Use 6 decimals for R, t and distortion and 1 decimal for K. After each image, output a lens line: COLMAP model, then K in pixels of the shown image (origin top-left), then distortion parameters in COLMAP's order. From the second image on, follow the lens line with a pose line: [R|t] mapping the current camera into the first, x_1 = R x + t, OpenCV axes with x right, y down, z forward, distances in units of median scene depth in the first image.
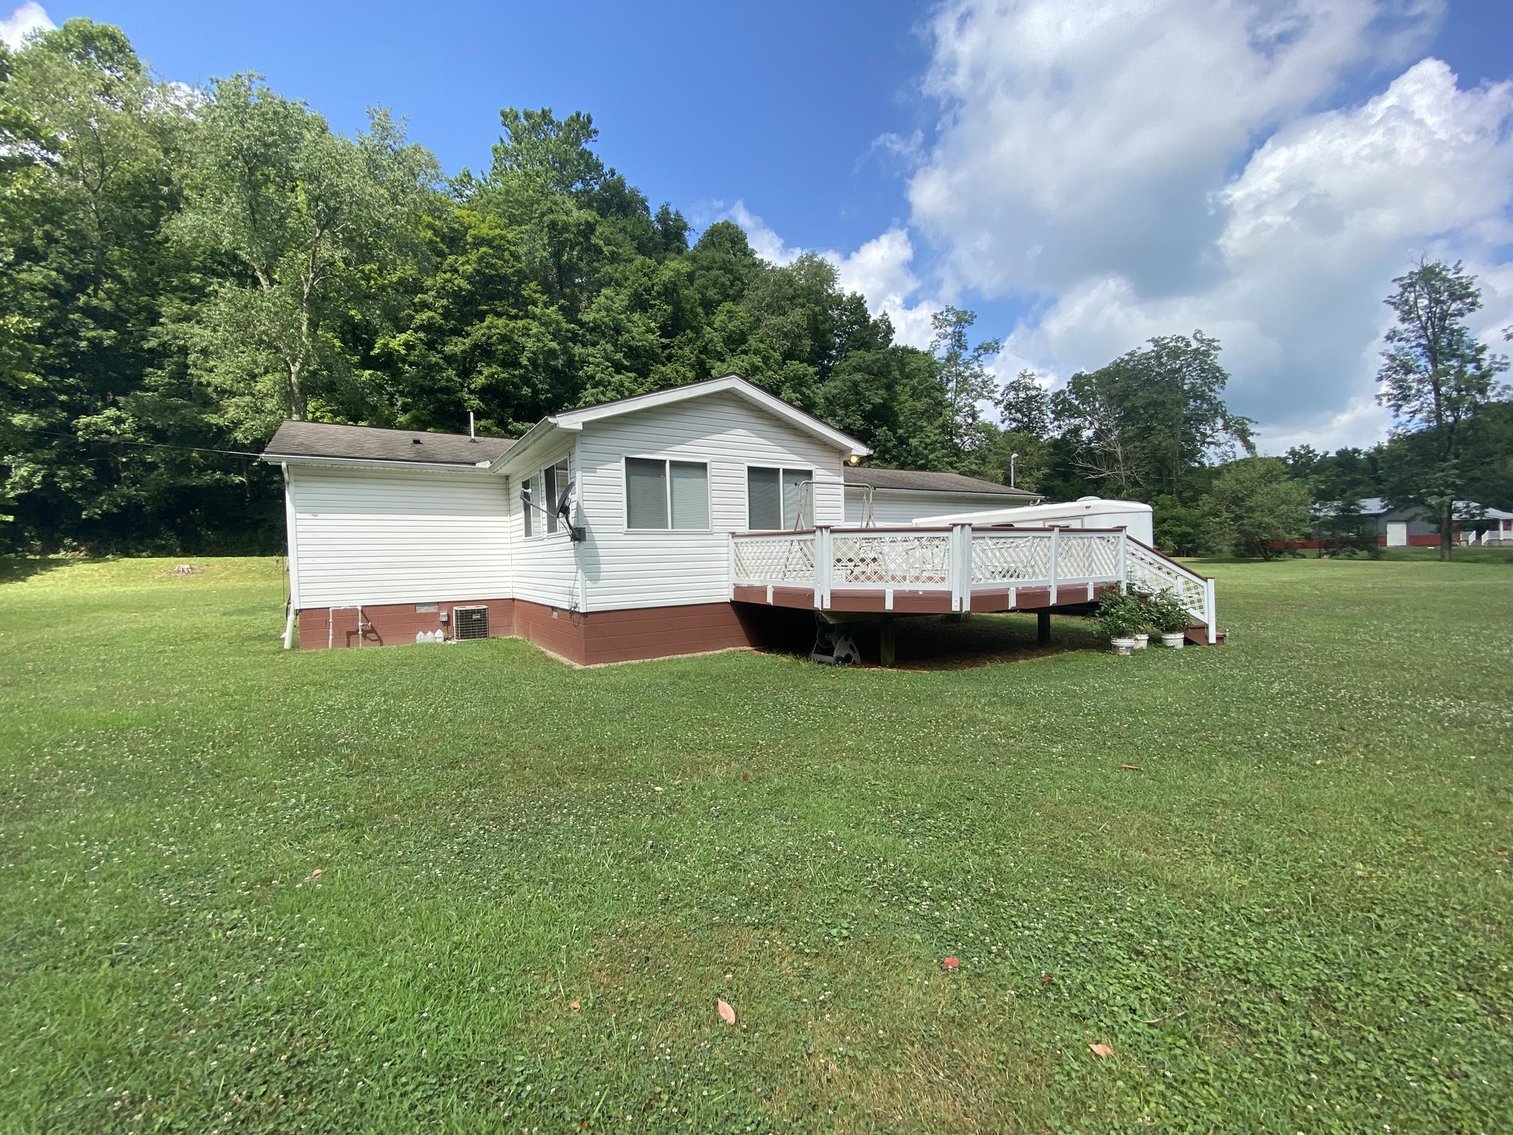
lens RADIAL K [[629.0, 0, 732.9], [0, 629.0, 566.3], [0, 0, 1]] dist [0.066095, -0.041699]
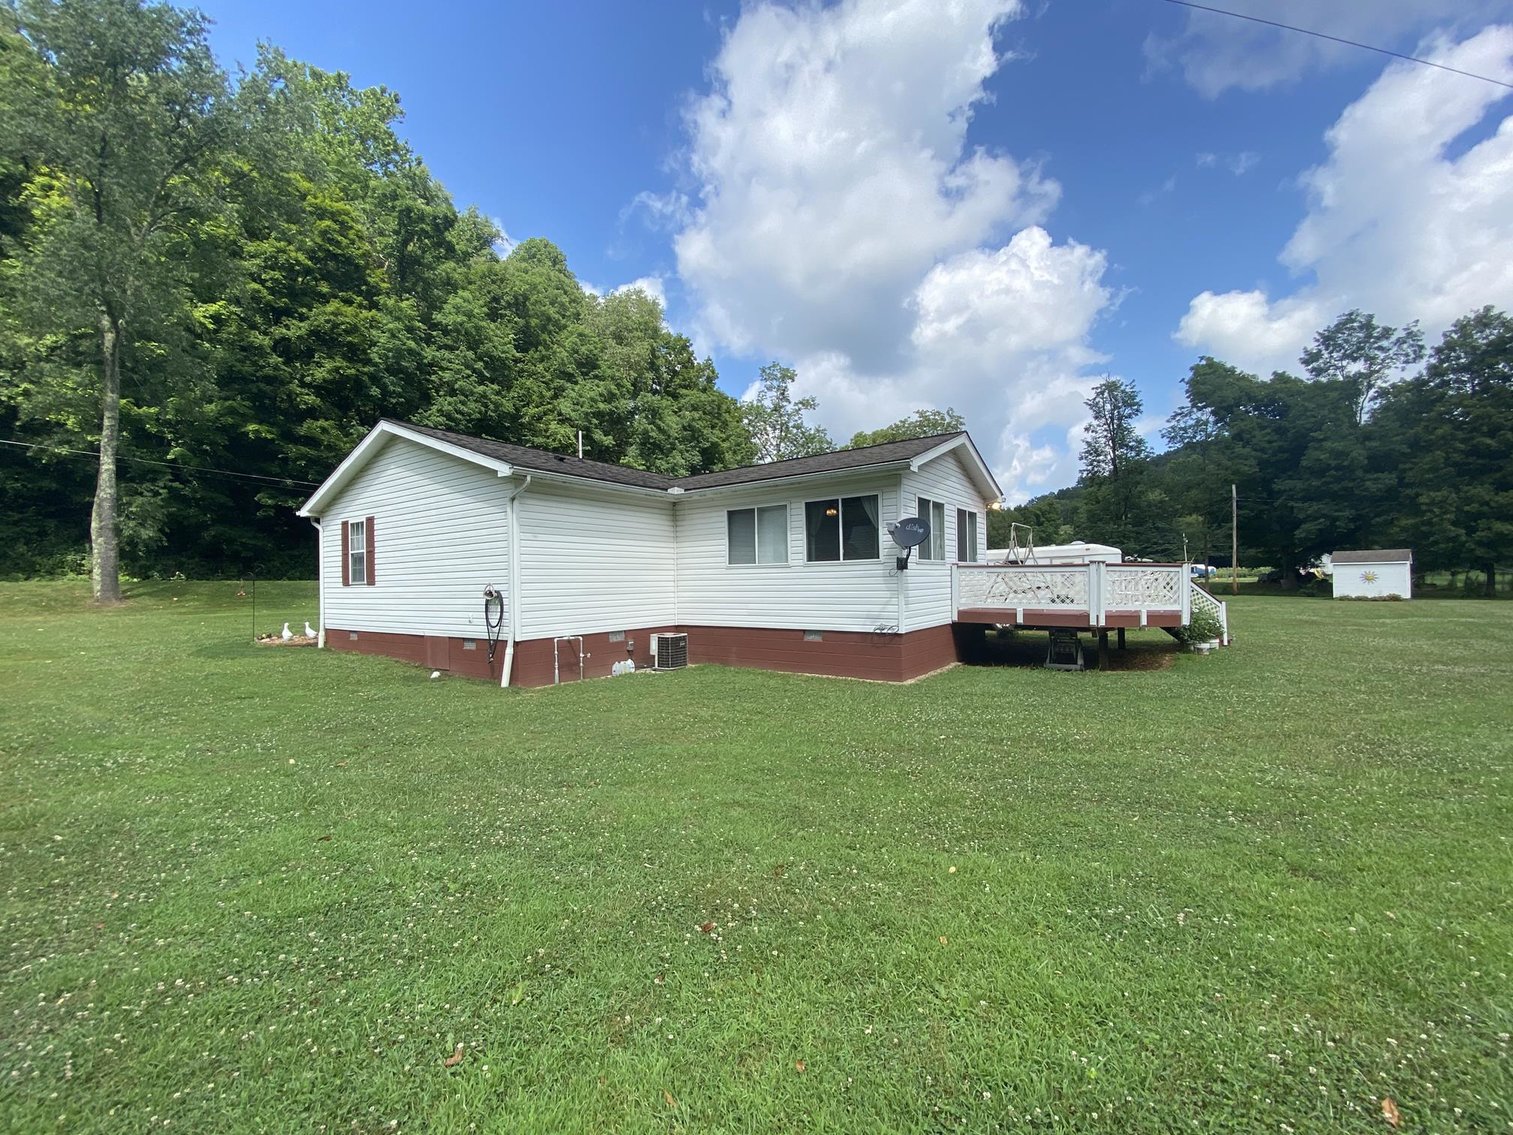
lens RADIAL K [[623.7, 0, 753.5], [0, 623.7, 583.4], [0, 0, 1]] dist [0.010741, -0.017431]
pose [[0.917809, 0.007079, 0.396959, -0.176412], [0.000021, 0.999840, -0.017879, 0.000622], [-0.397022, 0.016418, 0.917662, 0.018785]]
